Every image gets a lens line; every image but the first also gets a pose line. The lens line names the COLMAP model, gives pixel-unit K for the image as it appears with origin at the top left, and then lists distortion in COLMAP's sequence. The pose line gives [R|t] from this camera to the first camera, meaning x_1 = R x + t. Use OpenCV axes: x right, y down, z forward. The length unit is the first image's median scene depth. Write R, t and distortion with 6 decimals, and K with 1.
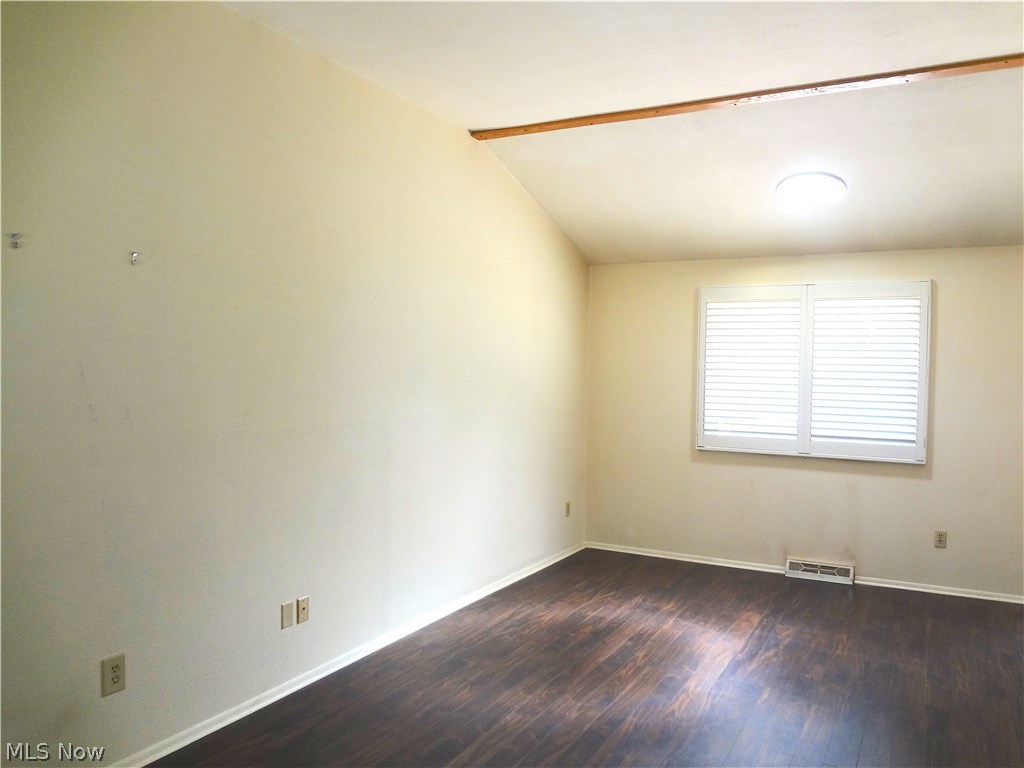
lens RADIAL K [[758.9, 0, 510.6], [0, 758.9, 383.1], [0, 0, 1]] dist [-0.046304, 0.010271]
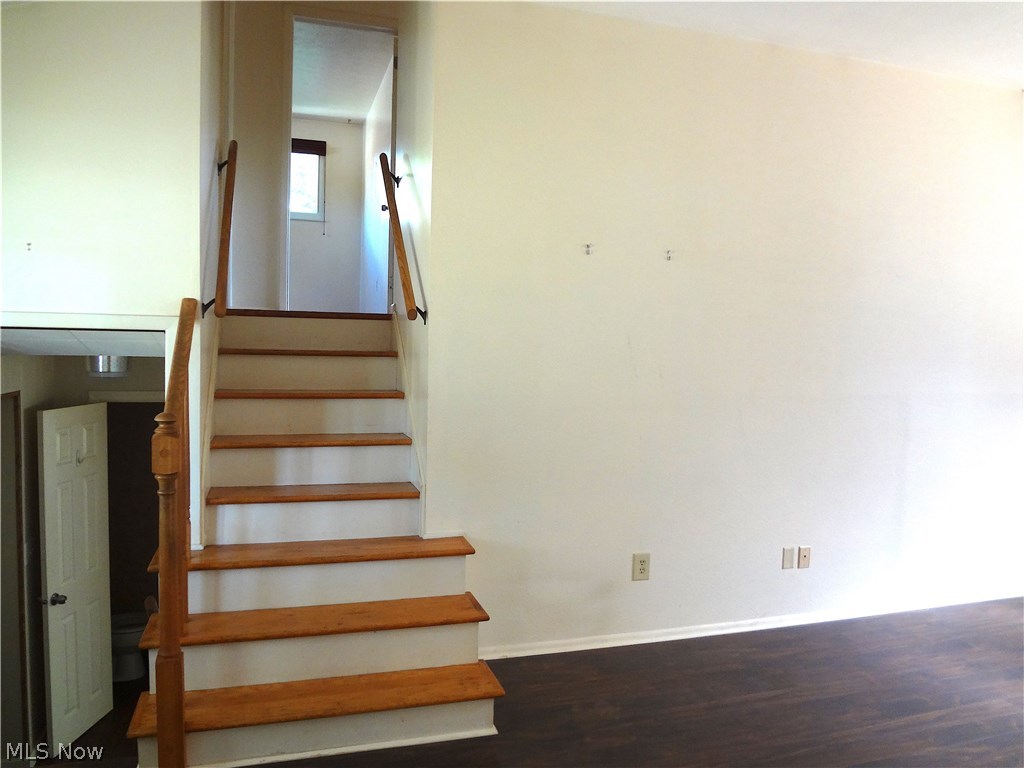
lens RADIAL K [[758.9, 0, 514.3], [0, 758.9, 383.9], [0, 0, 1]] dist [-0.046304, 0.010271]
pose [[0.704797, 0.028569, -0.708834, 0.211186], [-0.028152, 0.999528, 0.012293, 0.042085], [0.708850, 0.011291, 0.705268, -0.101368]]
